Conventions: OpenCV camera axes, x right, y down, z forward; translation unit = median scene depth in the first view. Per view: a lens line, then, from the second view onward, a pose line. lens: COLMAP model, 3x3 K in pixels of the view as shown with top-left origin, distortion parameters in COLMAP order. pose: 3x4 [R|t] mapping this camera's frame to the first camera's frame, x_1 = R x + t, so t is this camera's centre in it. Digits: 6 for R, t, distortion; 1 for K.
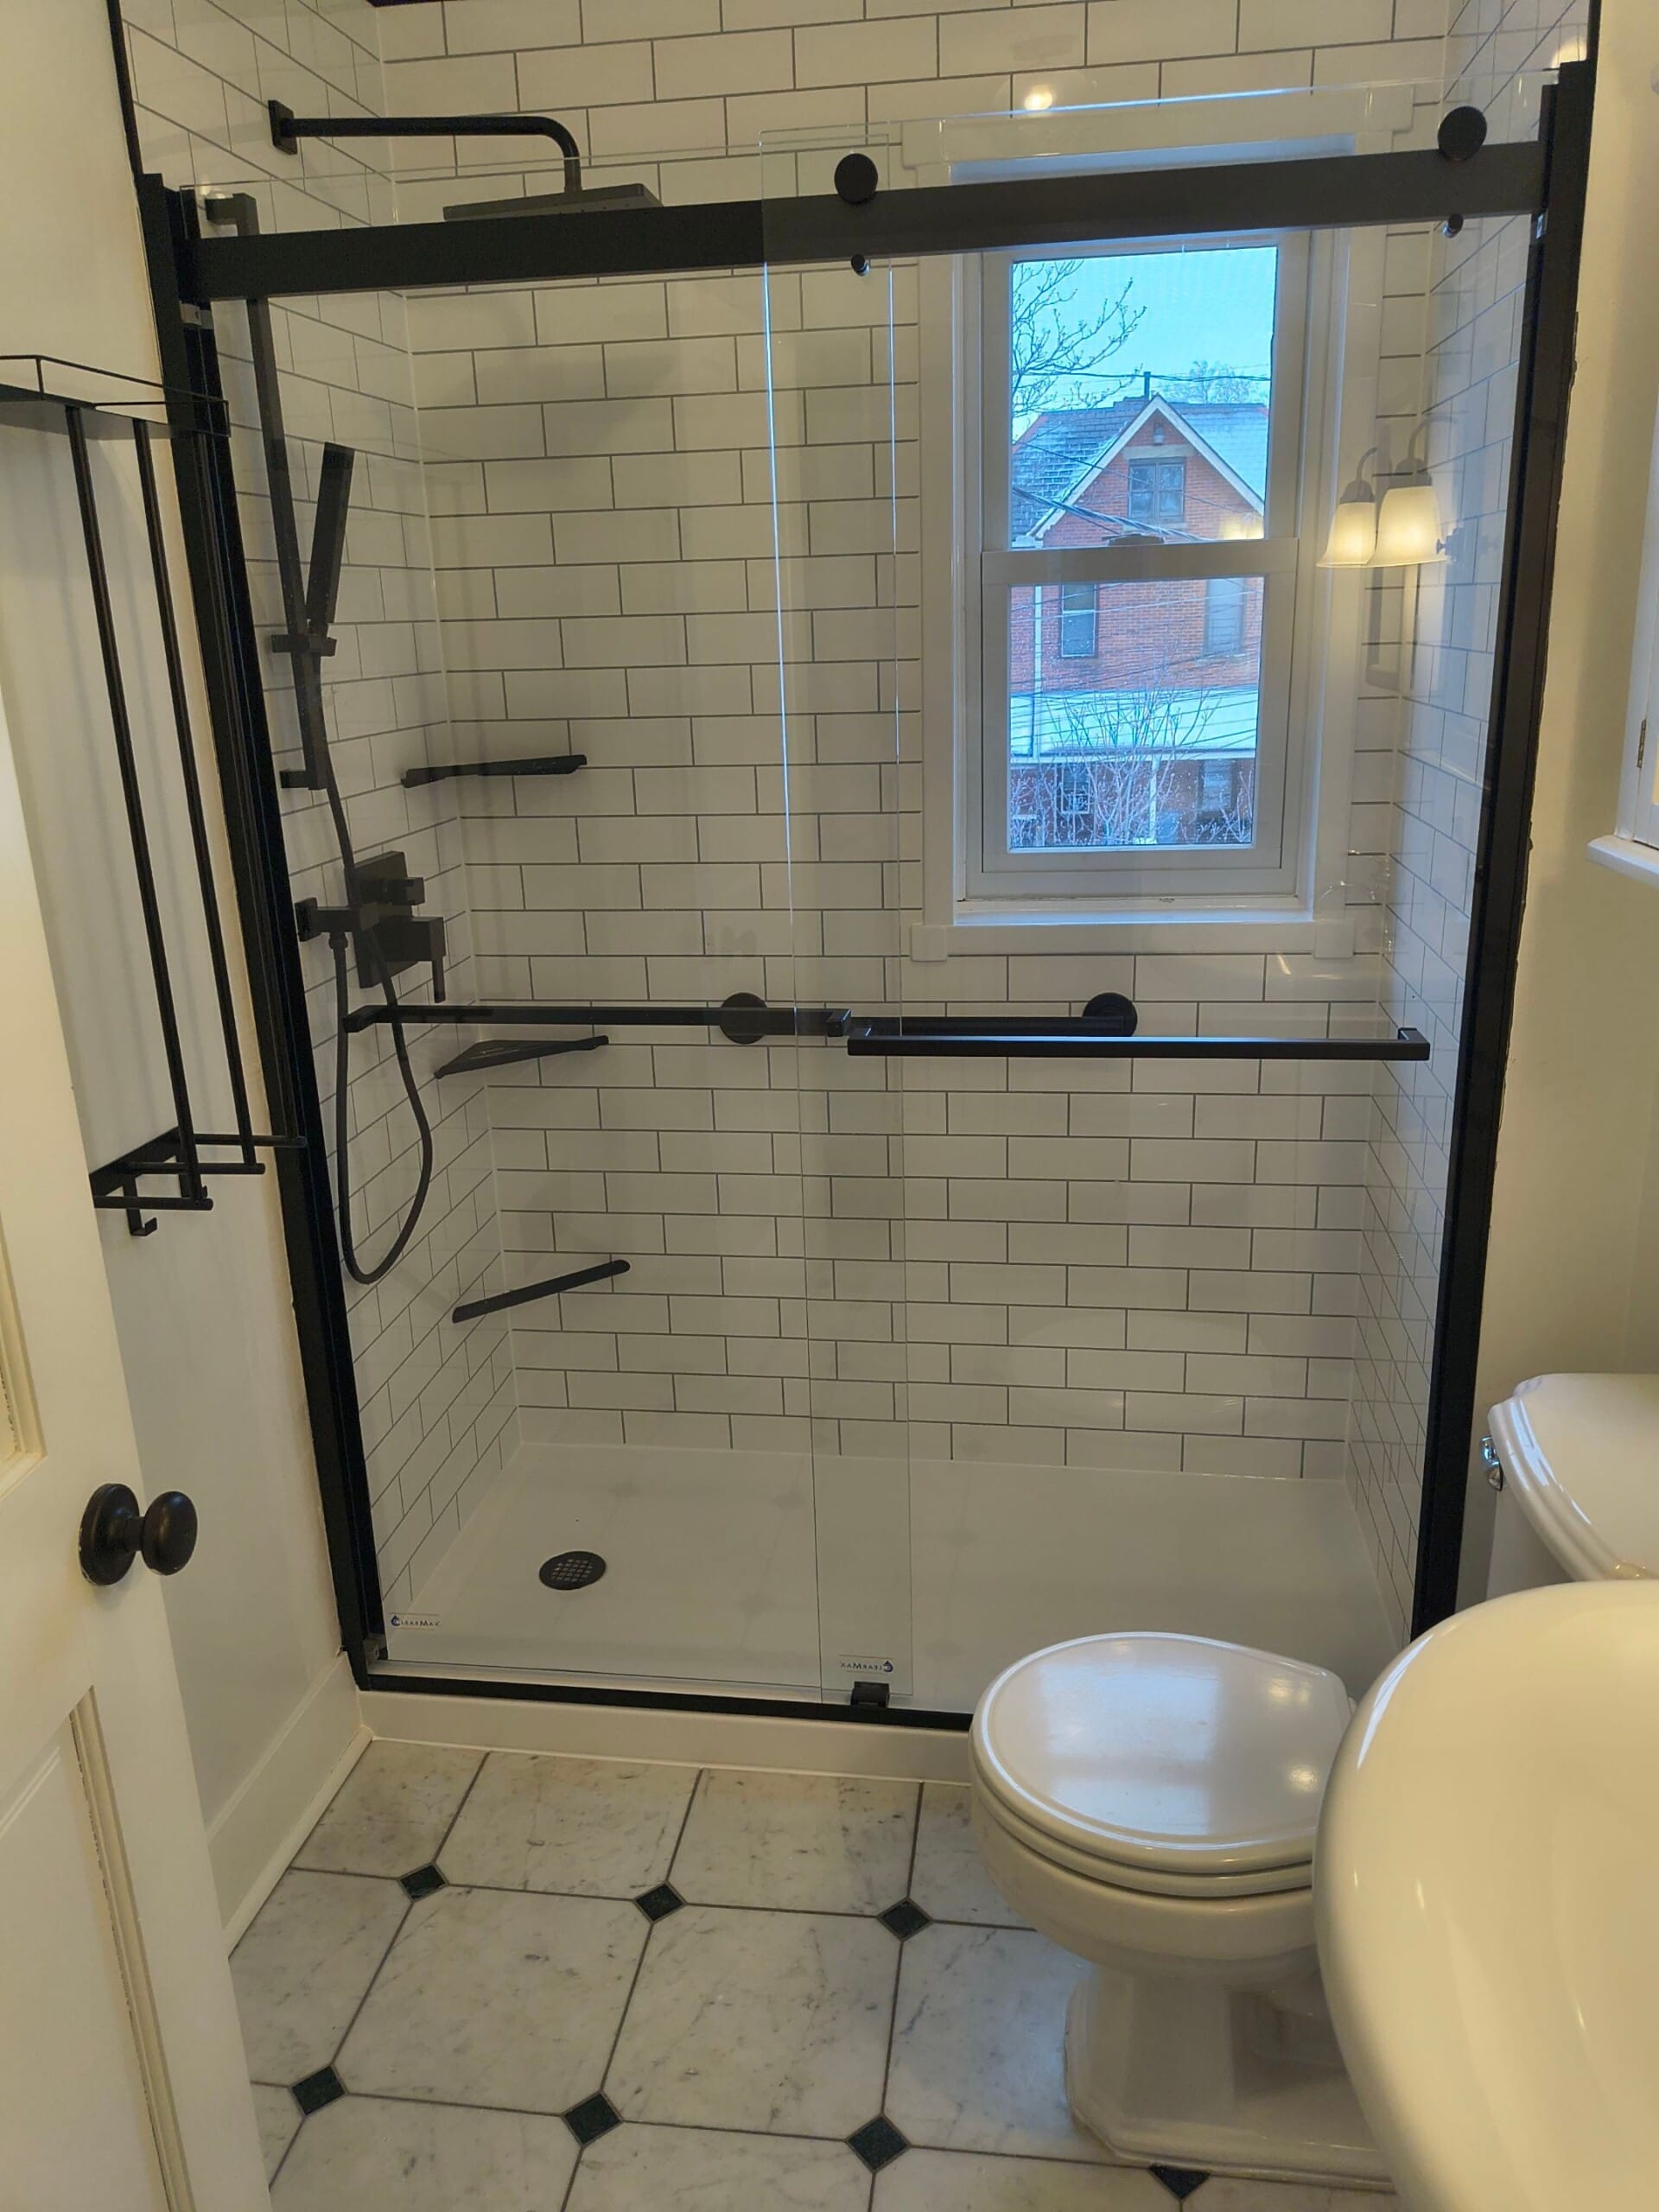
lens RADIAL K [[1651.1, 0, 849.6], [0, 1651.1, 1113.4], [0, 0, 1]] dist [0.070717, -0.102936]
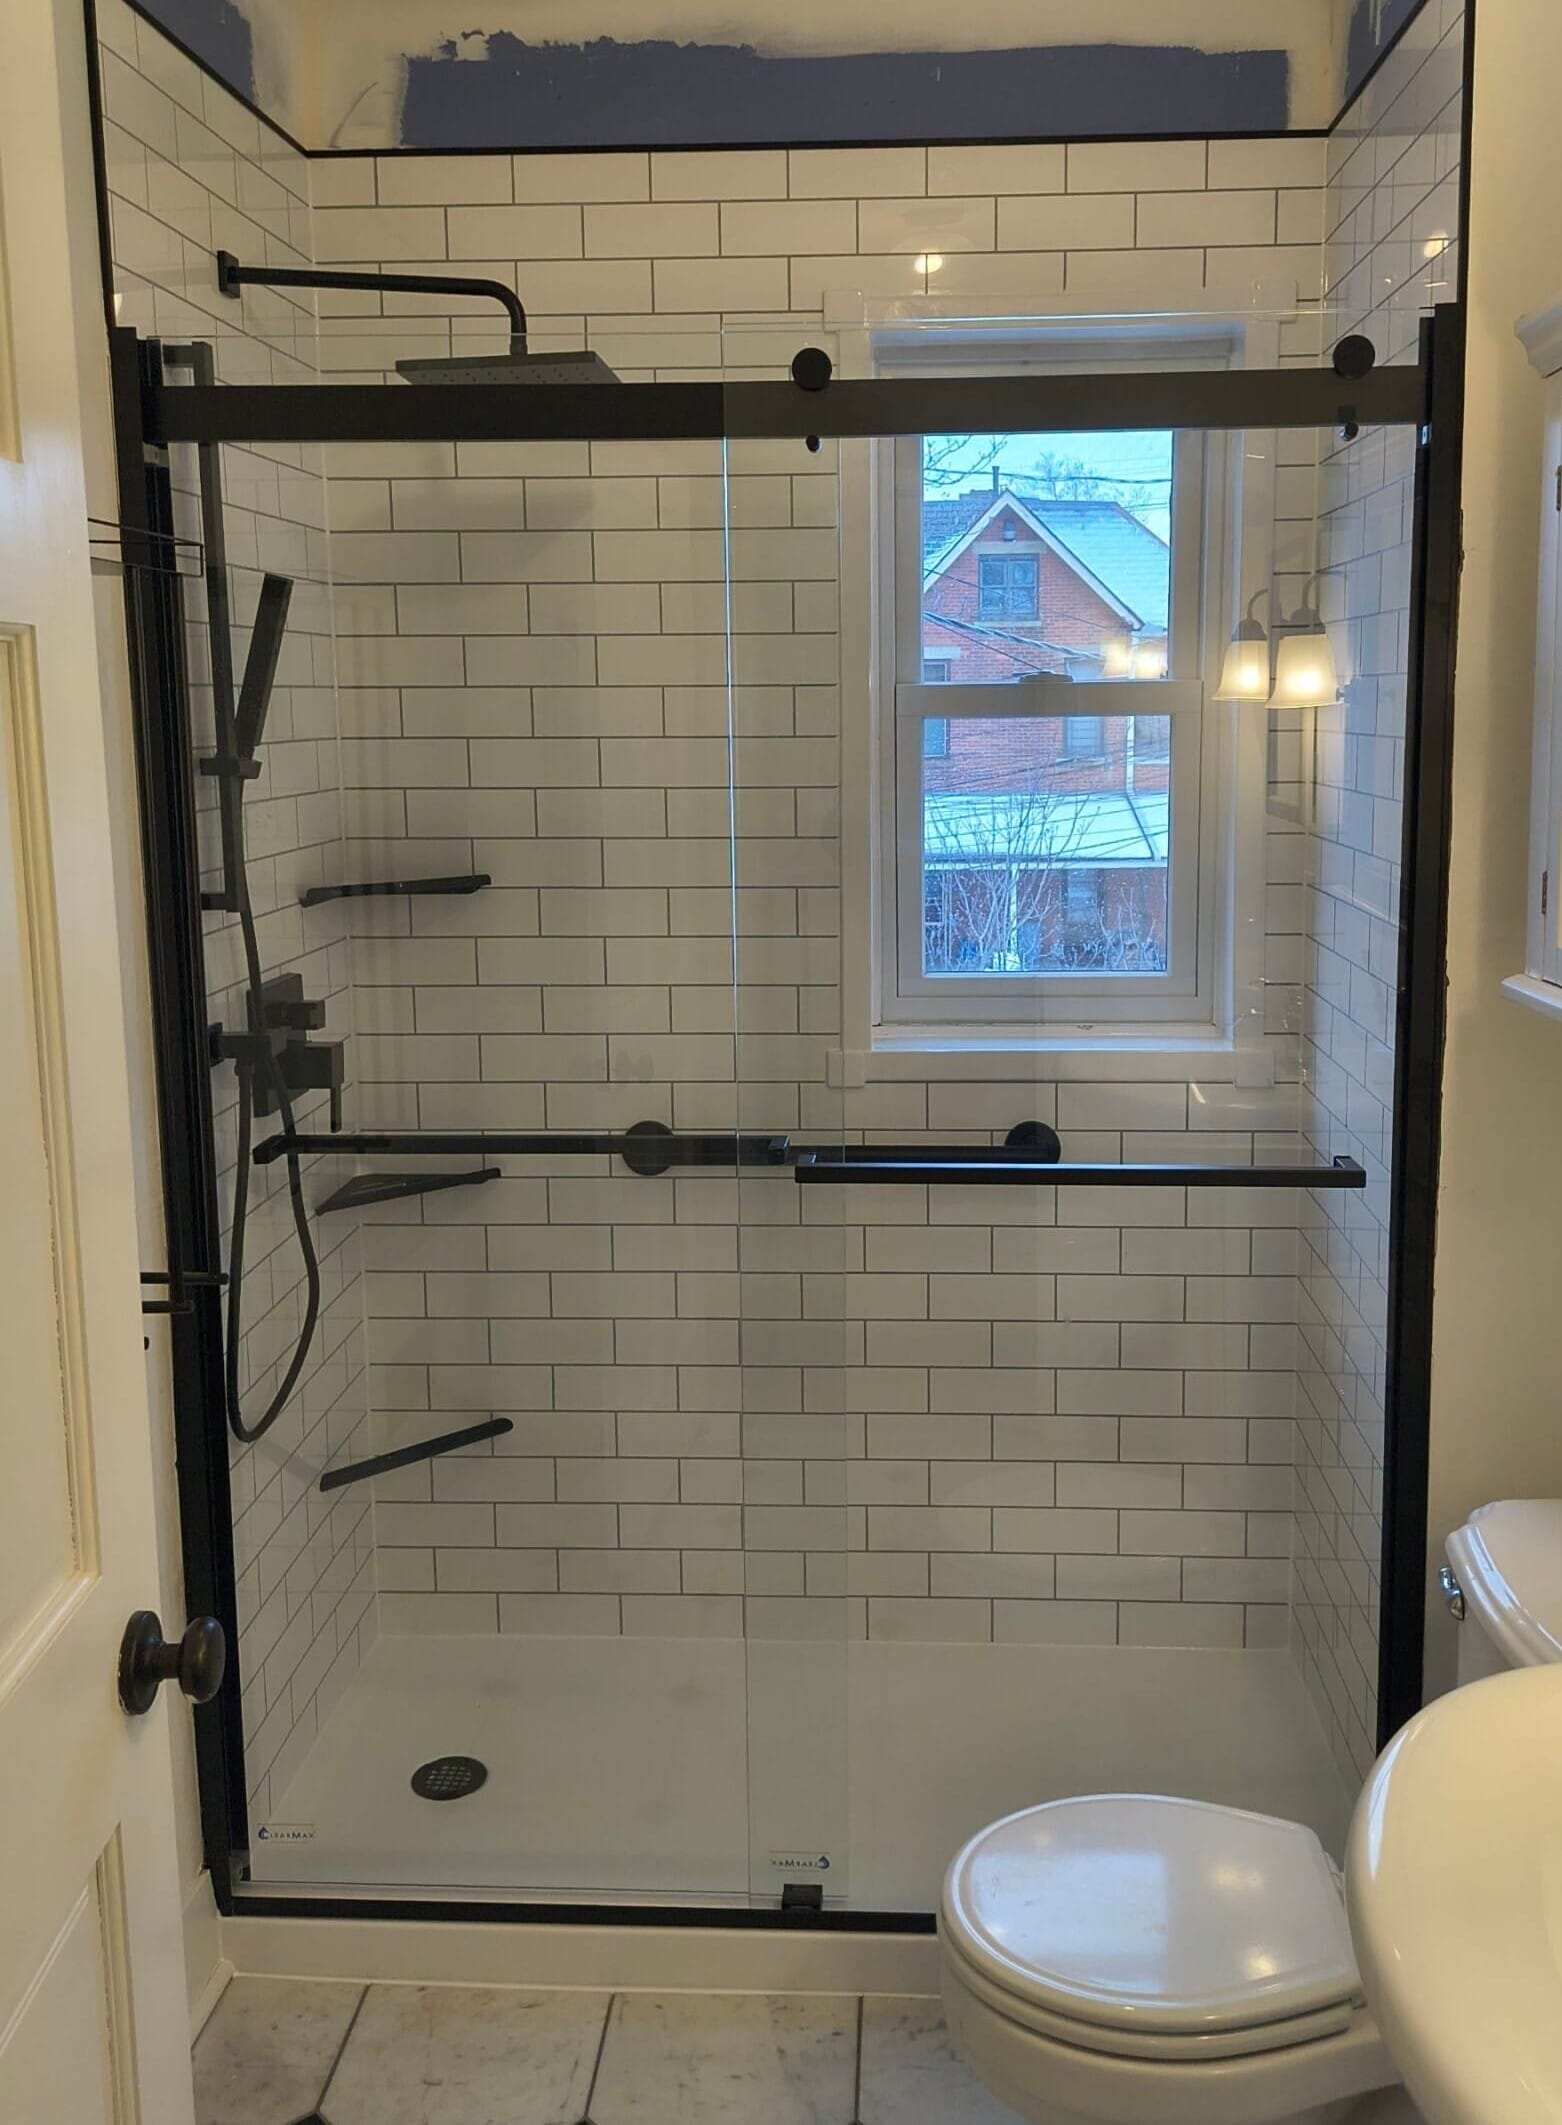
lens RADIAL K [[1893.6, 0, 875.6], [0, 1893.6, 932.4], [0, 0, 1]] dist [0.080970, -0.145913]
pose [[0.994279, 0.010963, 0.106250, -0.061350], [0.007587, 0.984957, -0.172635, 0.010595], [-0.106545, 0.172454, 0.979238, -0.112614]]
